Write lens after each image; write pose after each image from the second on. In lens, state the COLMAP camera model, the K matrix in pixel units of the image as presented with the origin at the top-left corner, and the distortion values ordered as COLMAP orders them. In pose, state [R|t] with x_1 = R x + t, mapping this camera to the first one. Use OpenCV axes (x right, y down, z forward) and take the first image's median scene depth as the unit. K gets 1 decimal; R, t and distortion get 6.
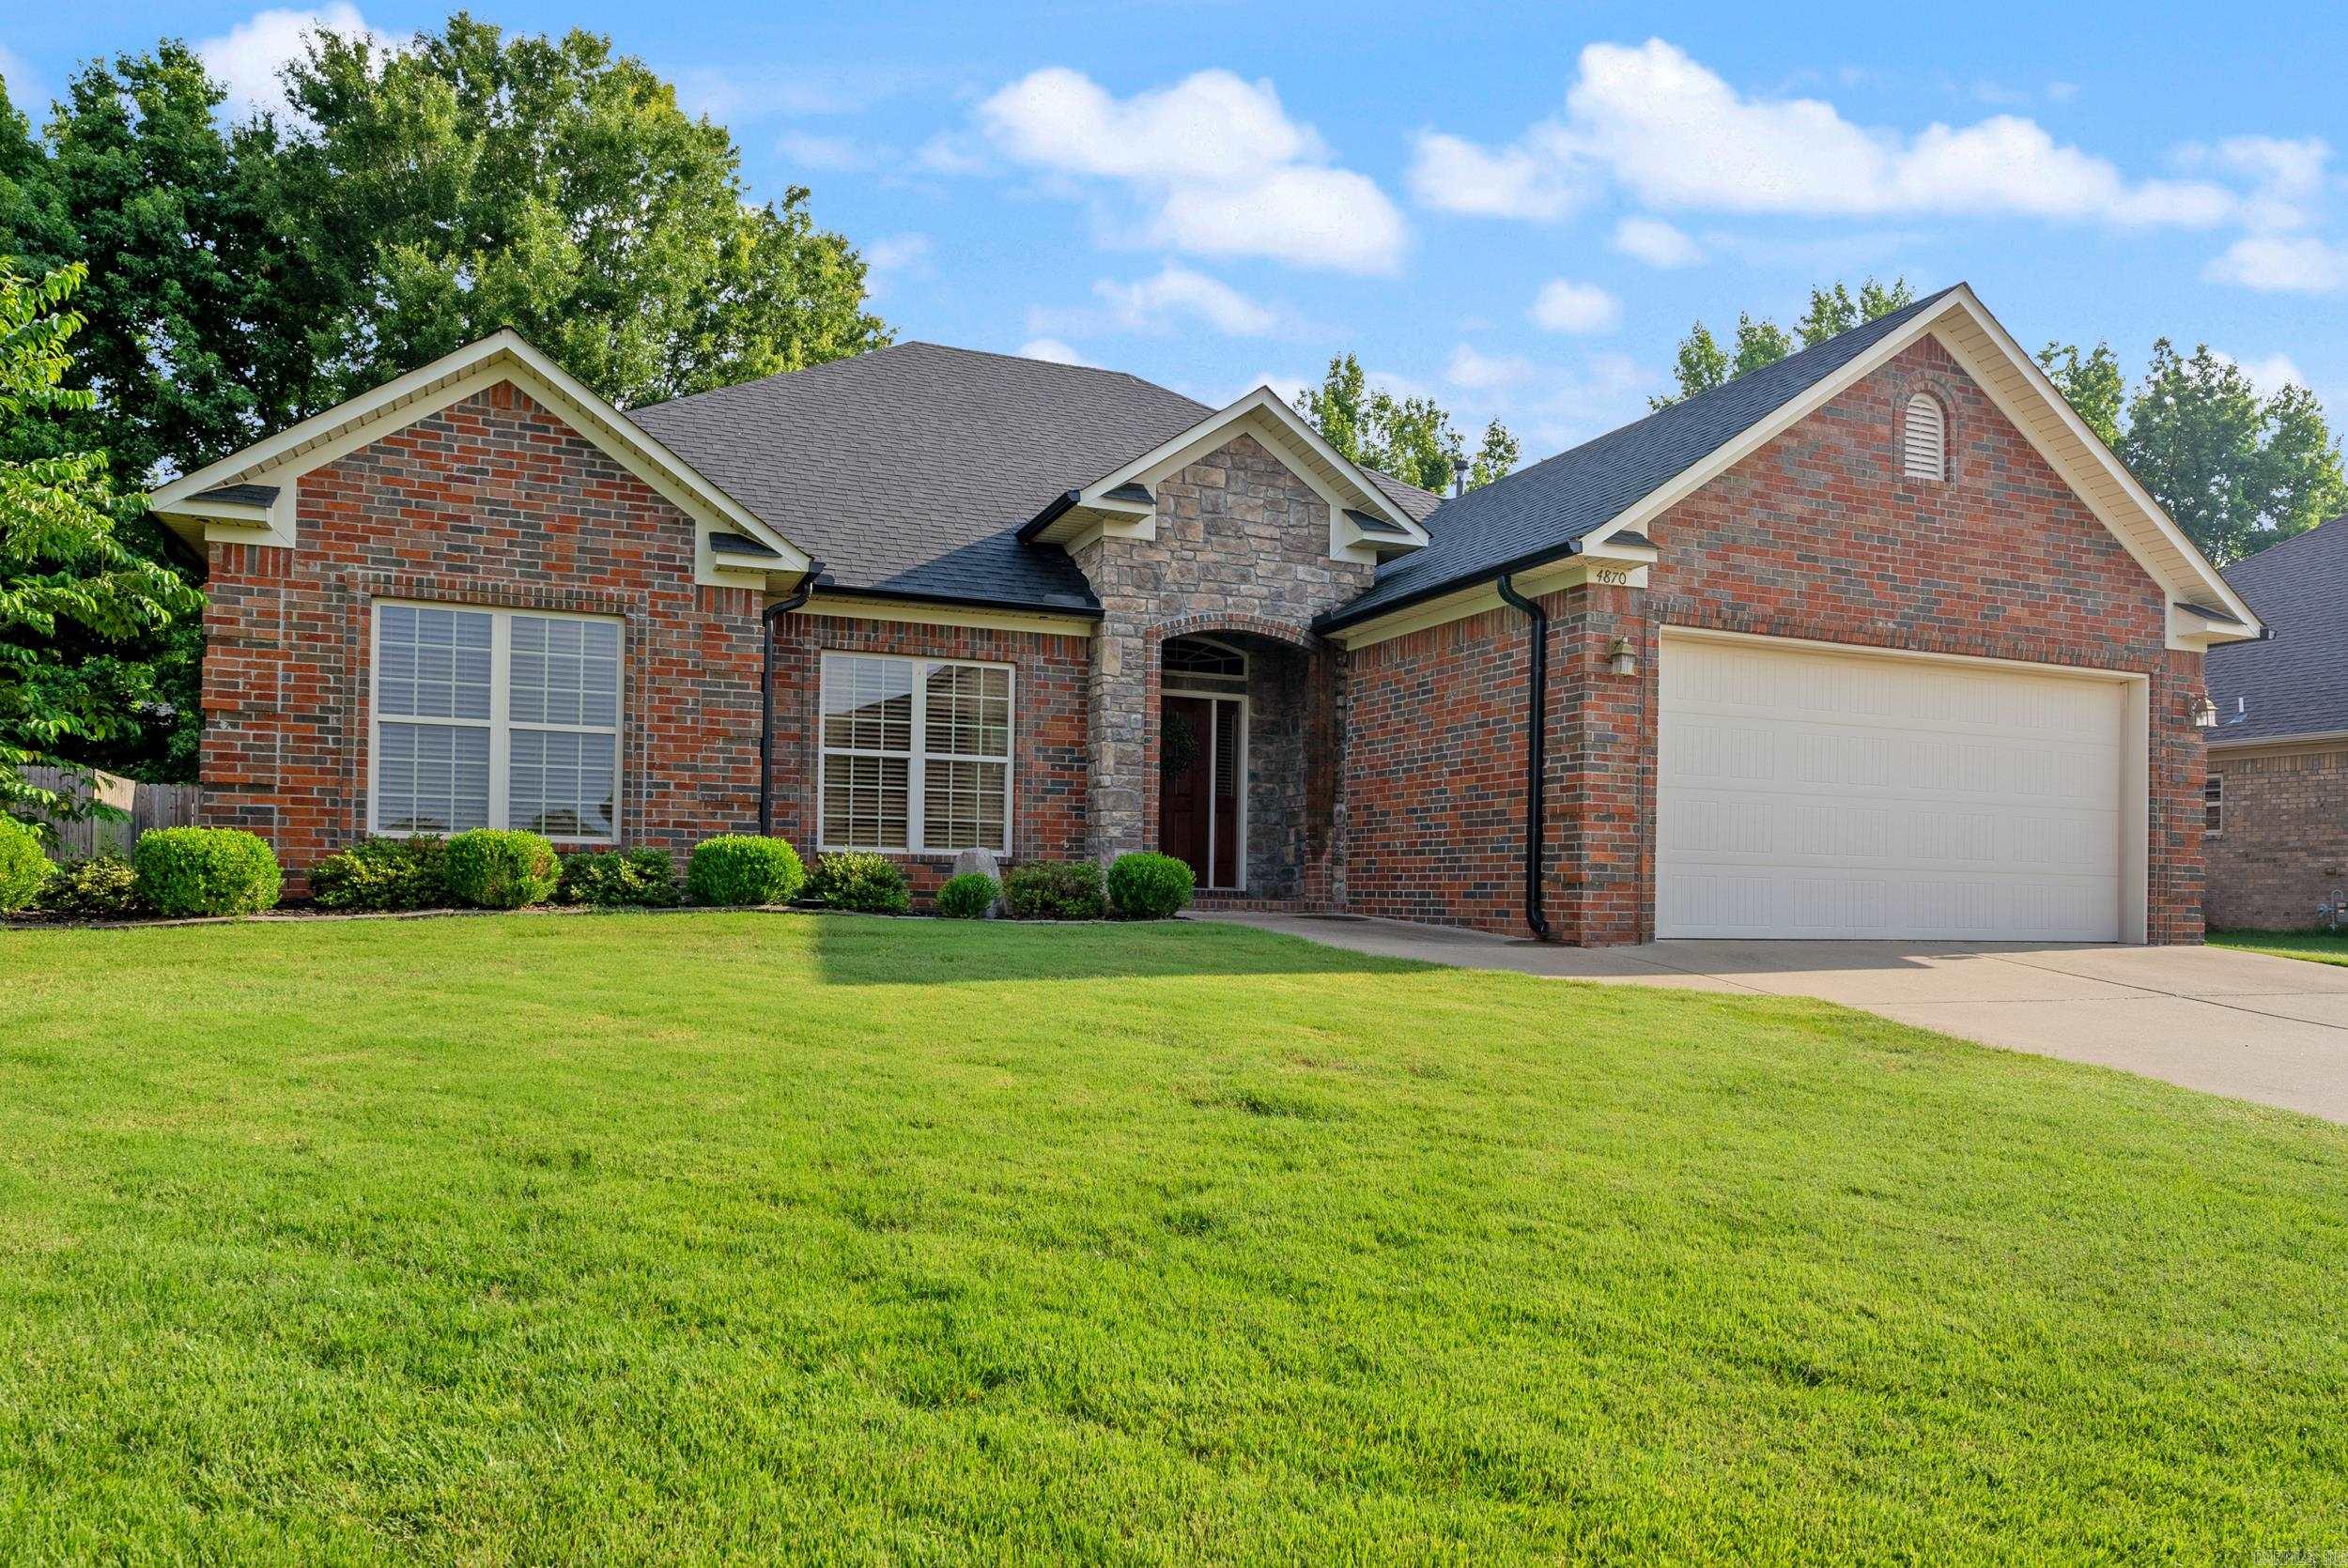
lens RADIAL K [[1569.8, 0, 1173.7], [0, 1569.8, 791.5], [0, 0, 1]] dist [0.001438, -0.004124]
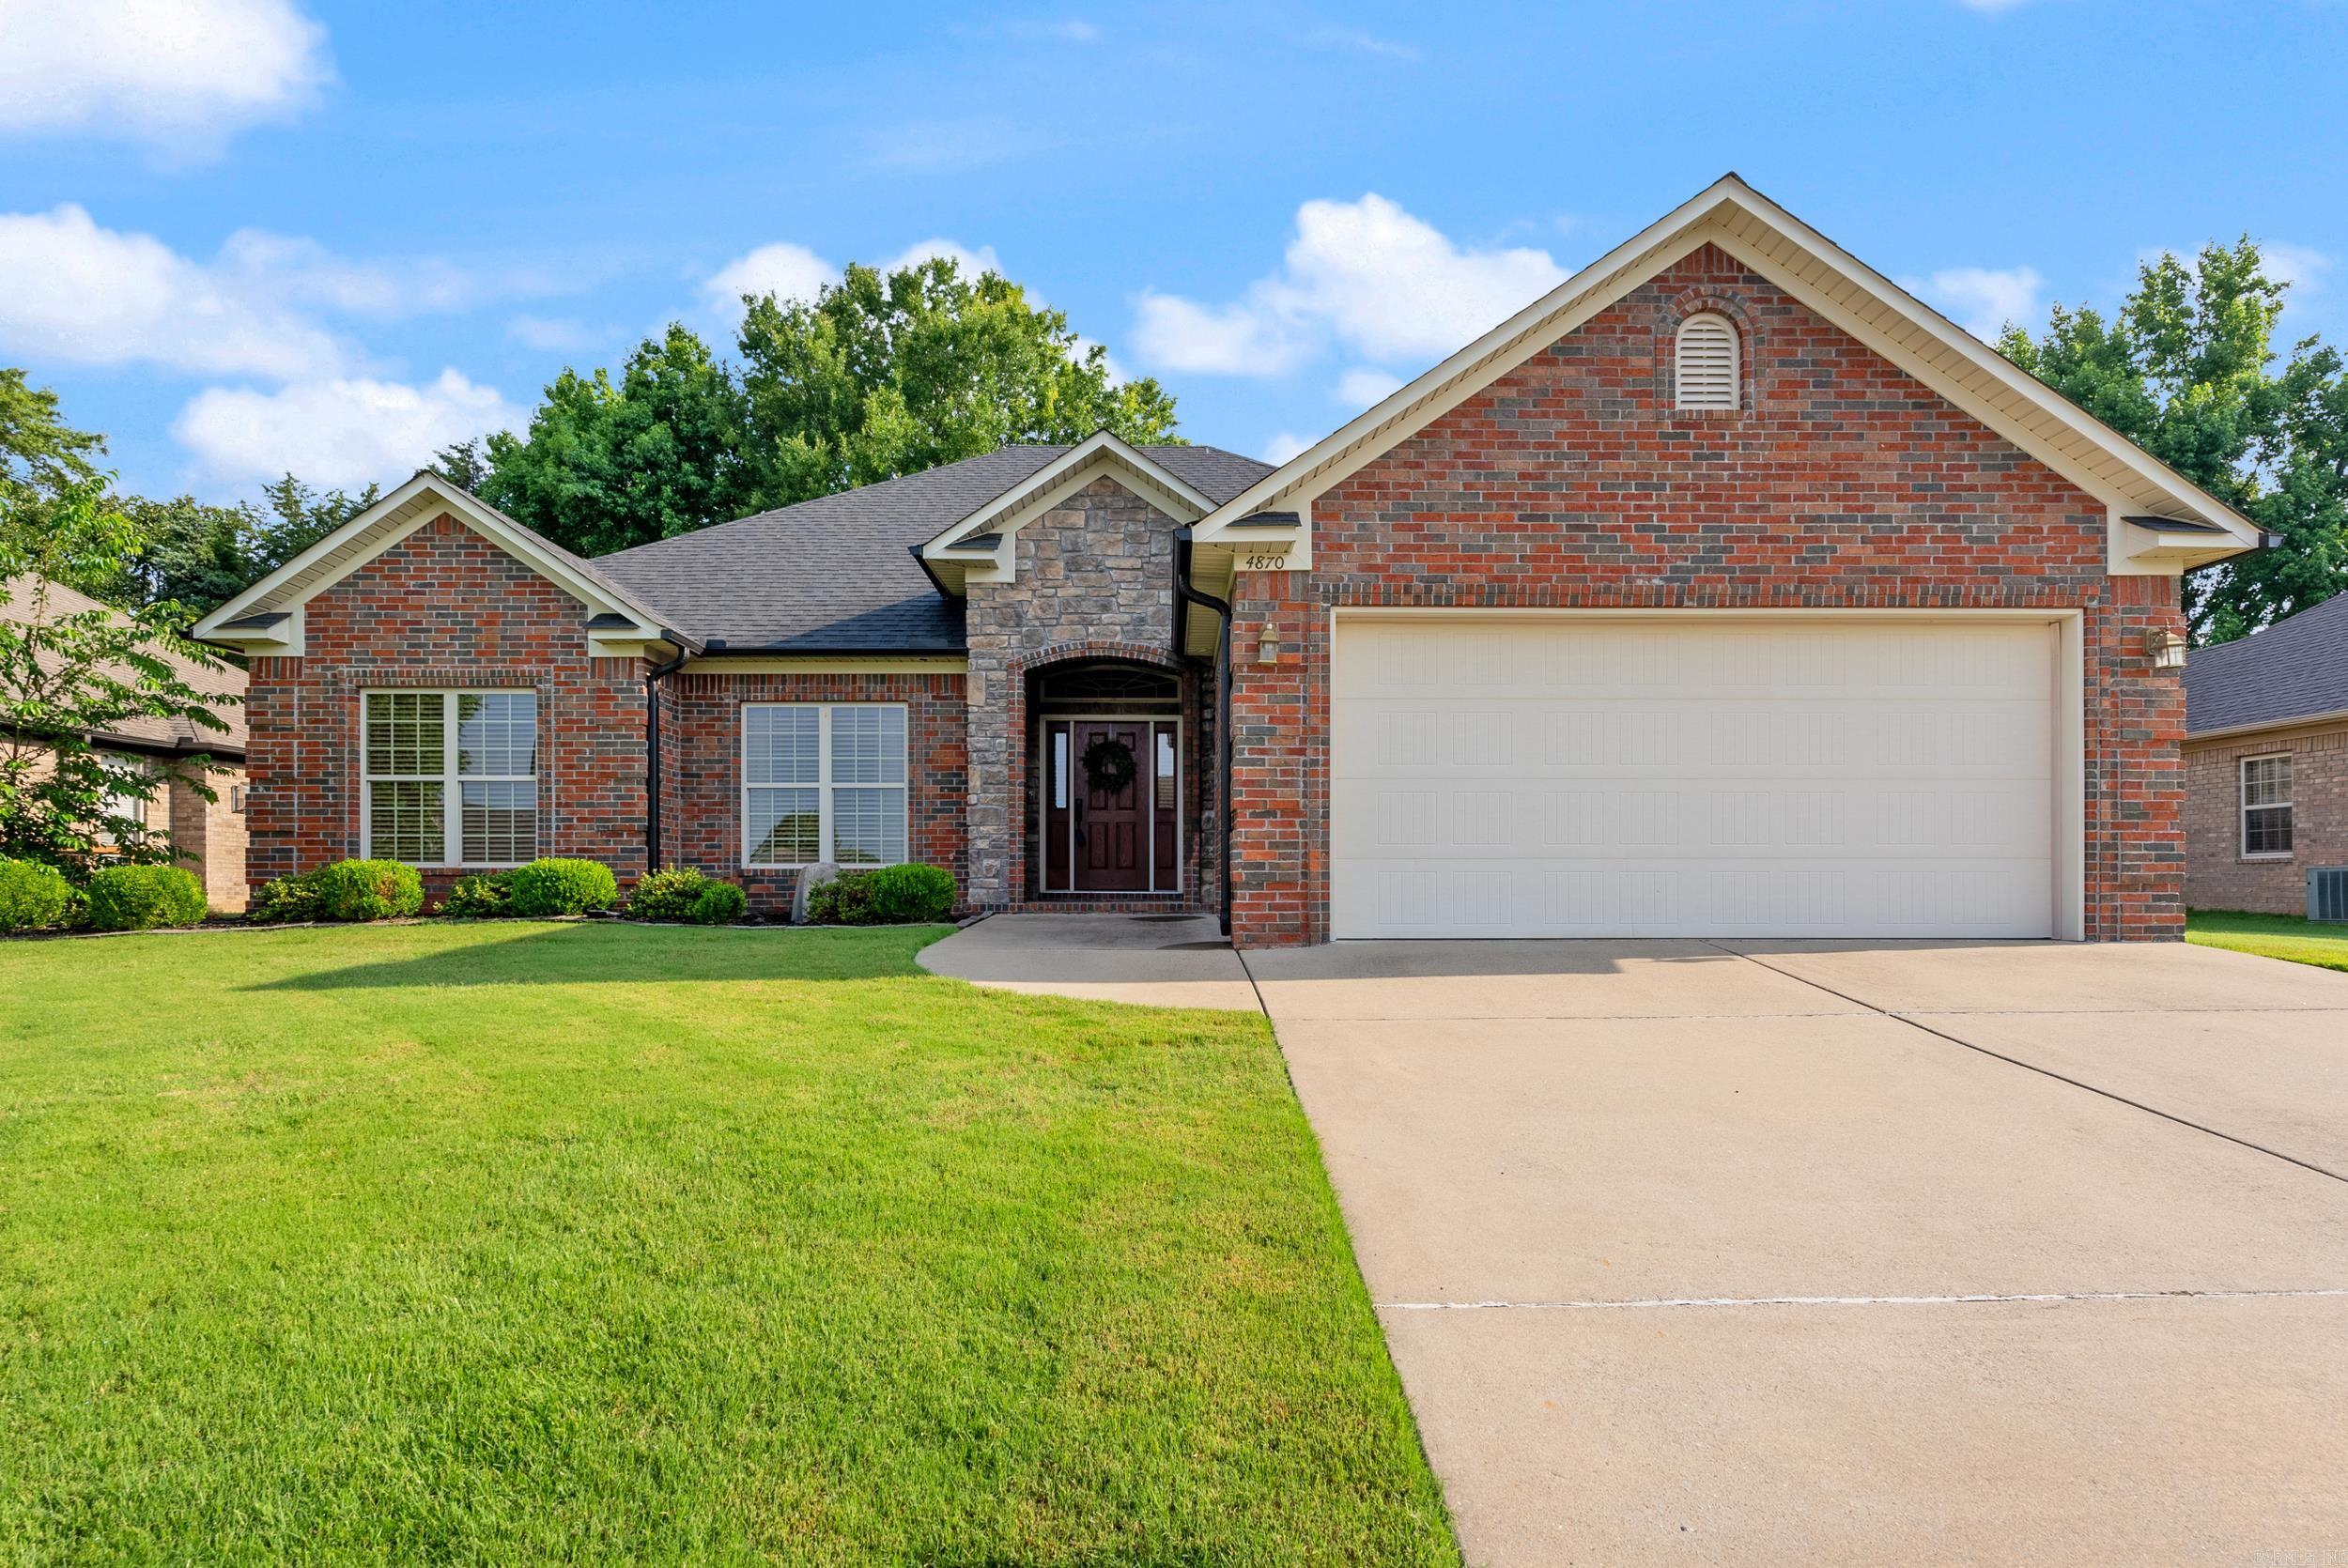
lens RADIAL K [[1212.6, 0, 1173.1], [0, 1212.6, 832.7], [0, 0, 1]] dist [-0.005210, 0.001336]
pose [[0.927959, -0.036322, -0.370908, 0.449876], [0.041769, 0.999105, 0.006660, 0.018824], [0.370334, -0.021672, 0.928646, 0.263455]]
